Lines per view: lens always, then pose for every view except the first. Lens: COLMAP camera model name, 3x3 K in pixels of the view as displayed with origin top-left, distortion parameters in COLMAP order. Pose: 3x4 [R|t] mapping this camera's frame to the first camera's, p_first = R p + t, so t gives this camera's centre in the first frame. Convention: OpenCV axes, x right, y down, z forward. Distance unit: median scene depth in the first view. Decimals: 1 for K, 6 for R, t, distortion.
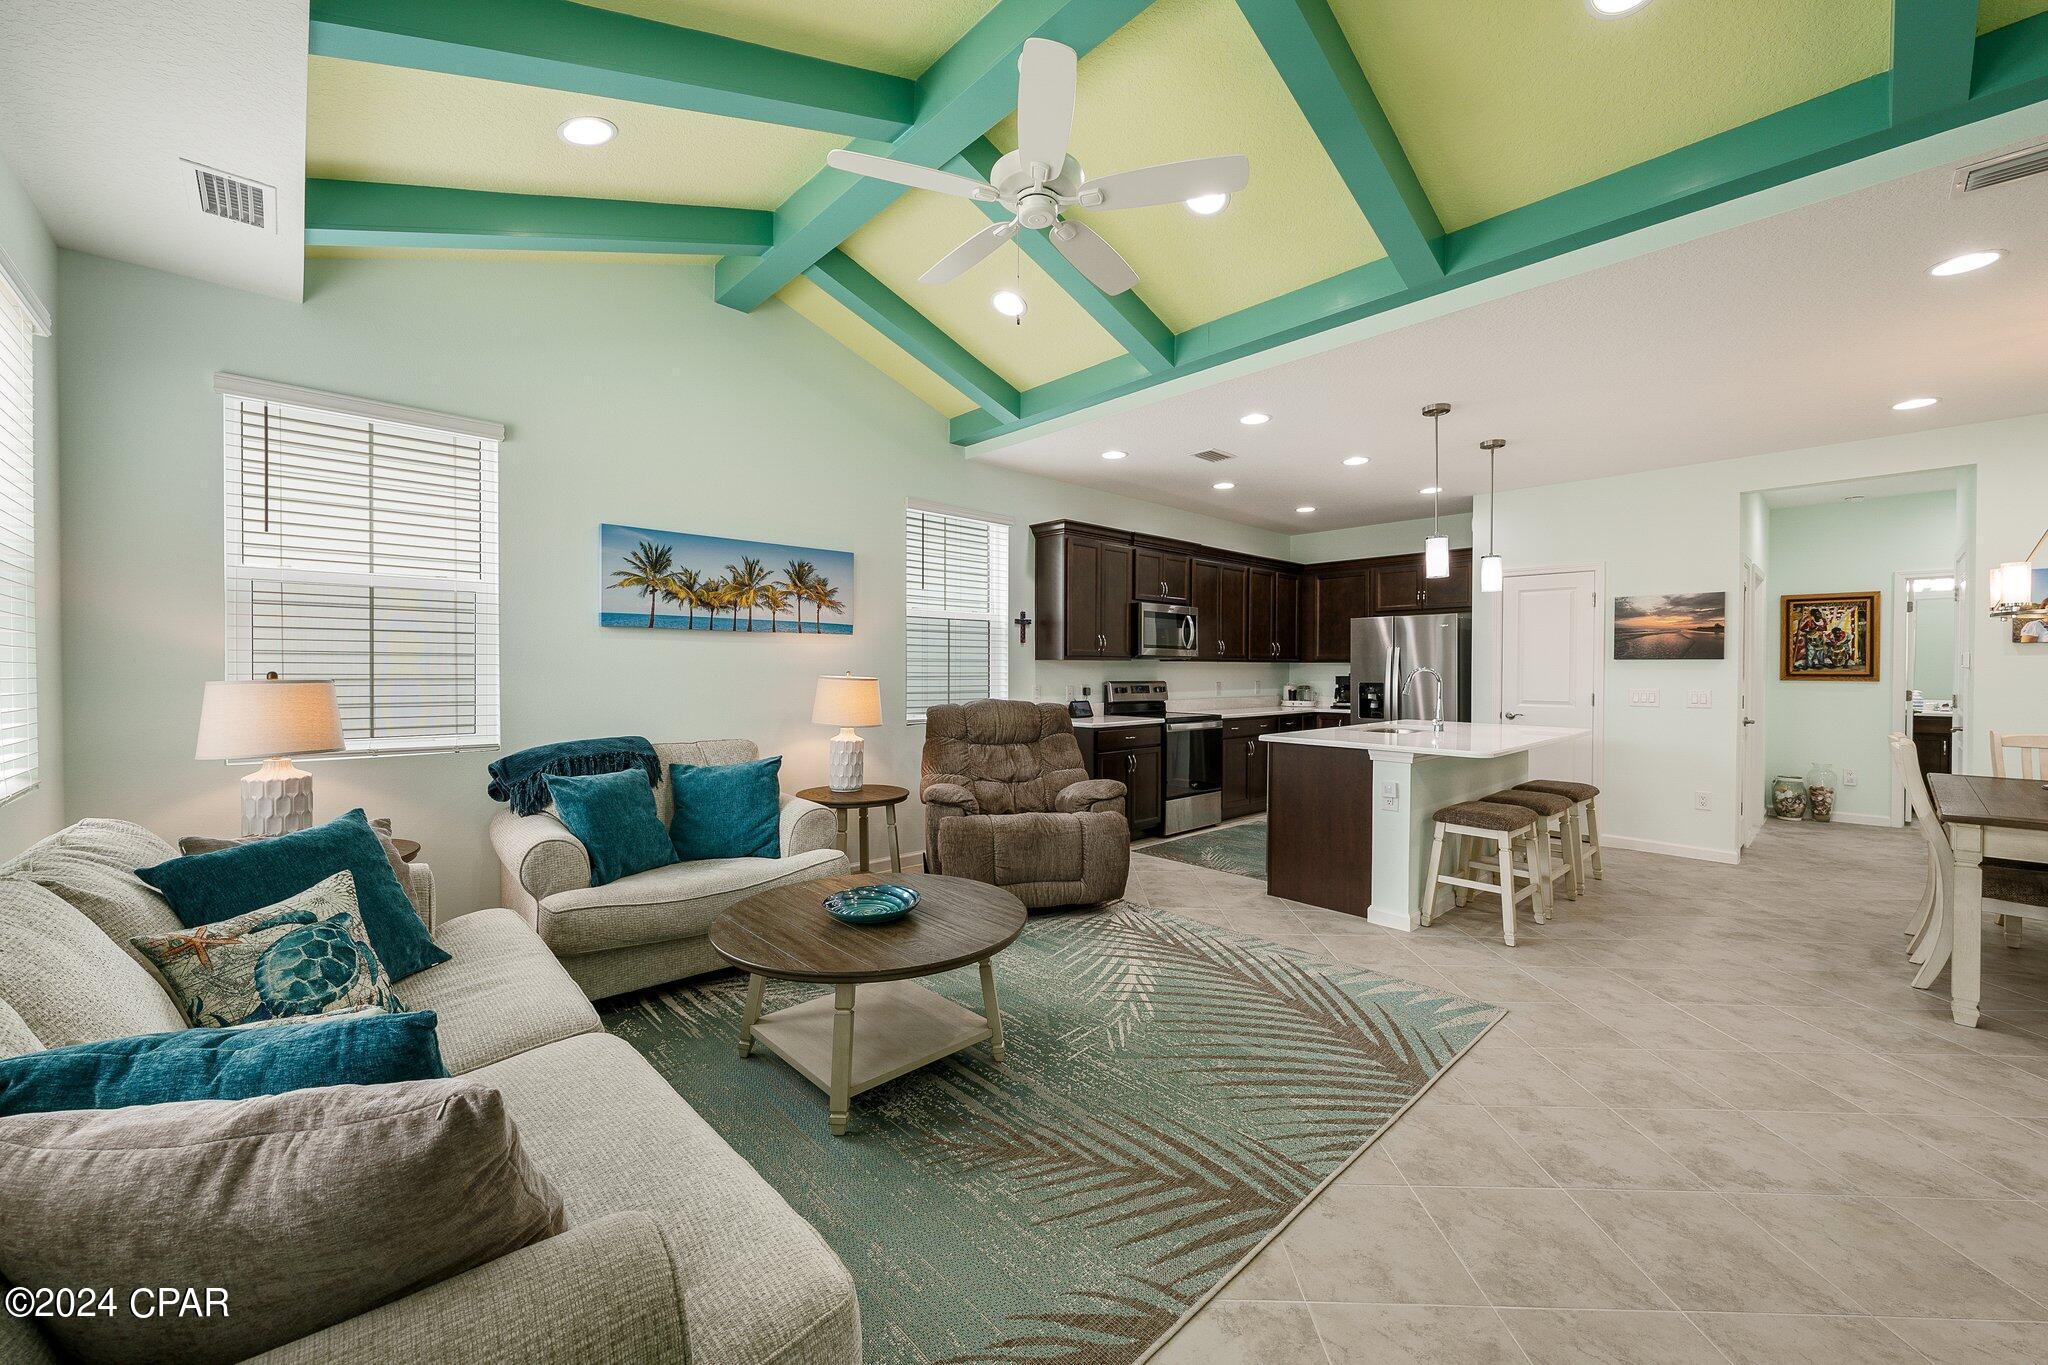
lens RADIAL K [[773.6, 0, 1030.0], [0, 773.6, 677.0], [0, 0, 1]] dist [-0.002123, 0.000066]
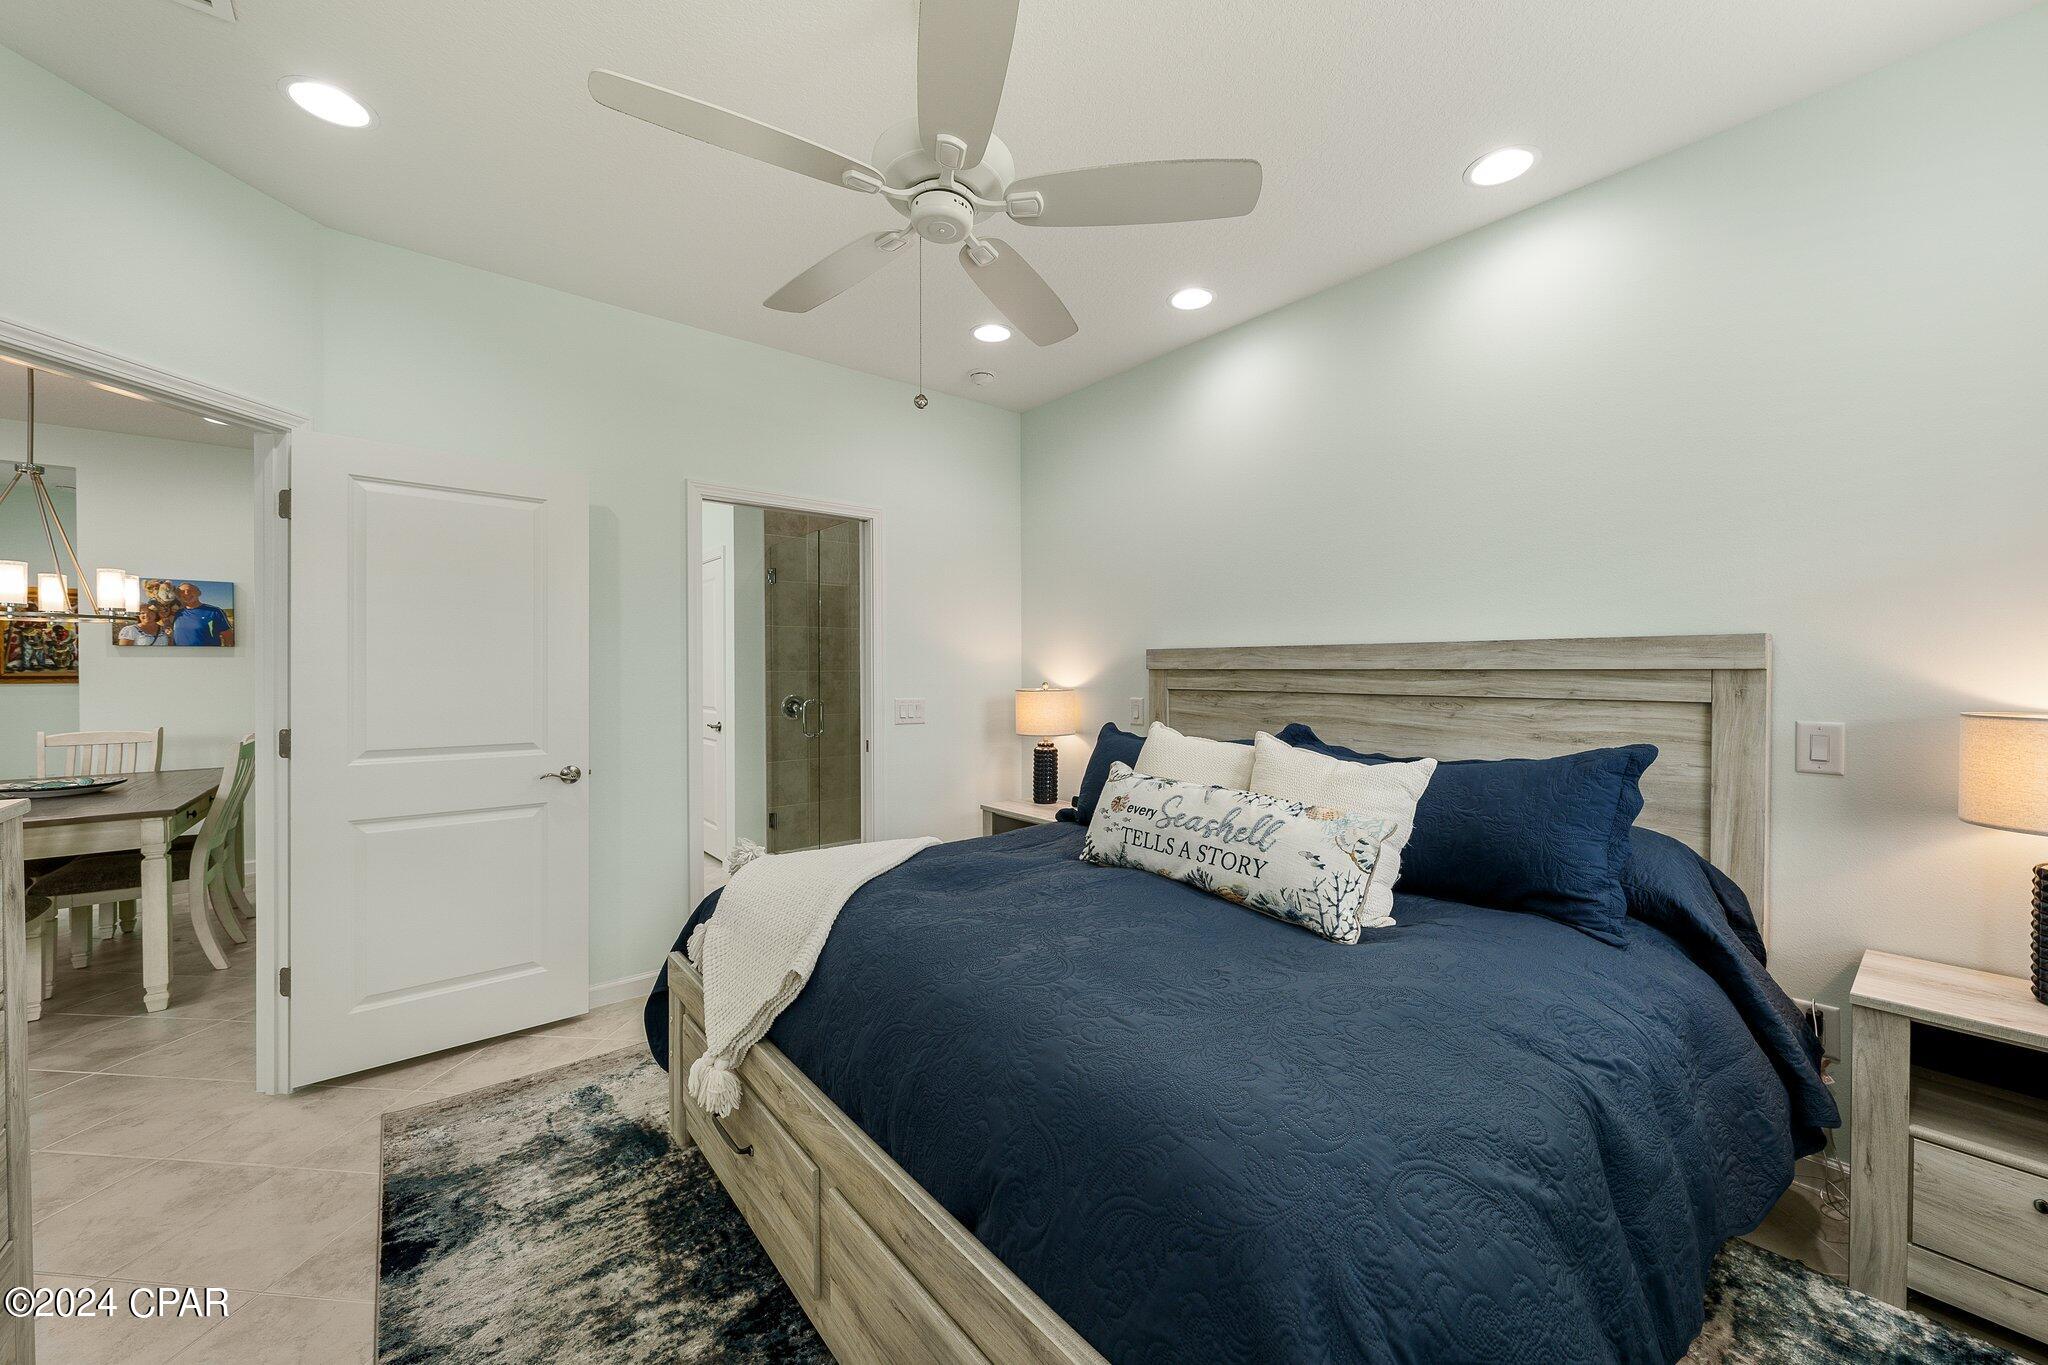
lens RADIAL K [[773.6, 0, 1030.0], [0, 773.6, 677.0], [0, 0, 1]] dist [-0.002123, 0.000066]
pose [[0.056393, -0.013384, 0.998319, 0.280400], [0.013741, 0.999826, 0.012628, 0.002793], [-0.998314, 0.013006, 0.056567, -0.310738]]
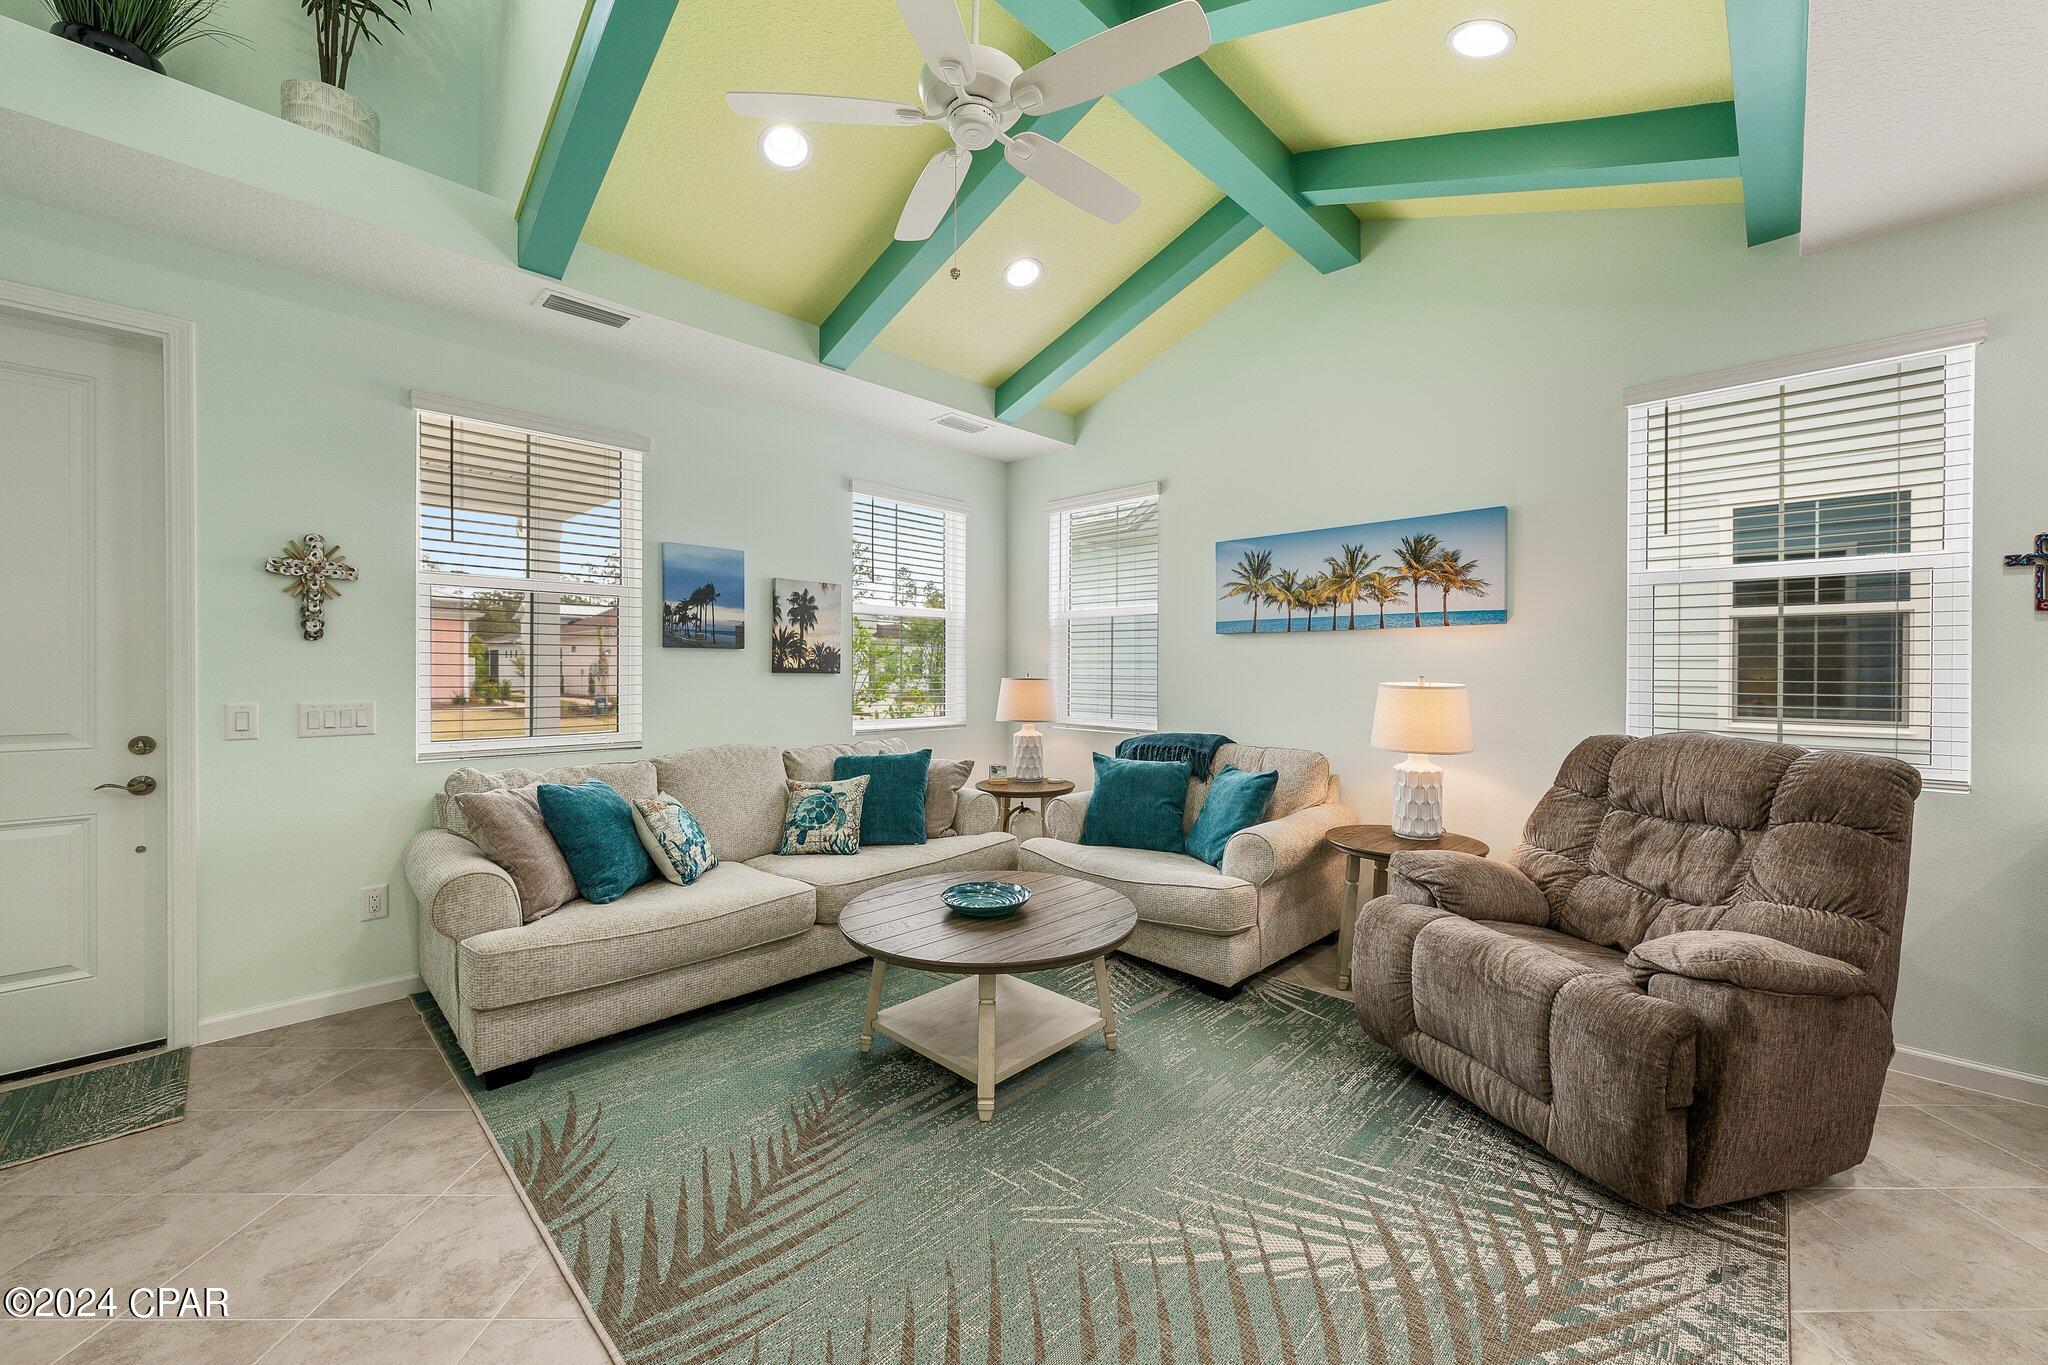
lens RADIAL K [[791.6, 0, 1024.0], [0, 791.6, 672.8], [0, 0, 1]] dist [-0.005119, 0.000552]
pose [[0.044723, 0.000576, -0.998999, 0.483317], [-0.014425, 0.999896, -0.000069, -0.004849], [0.998895, 0.014414, 0.044727, 0.565873]]
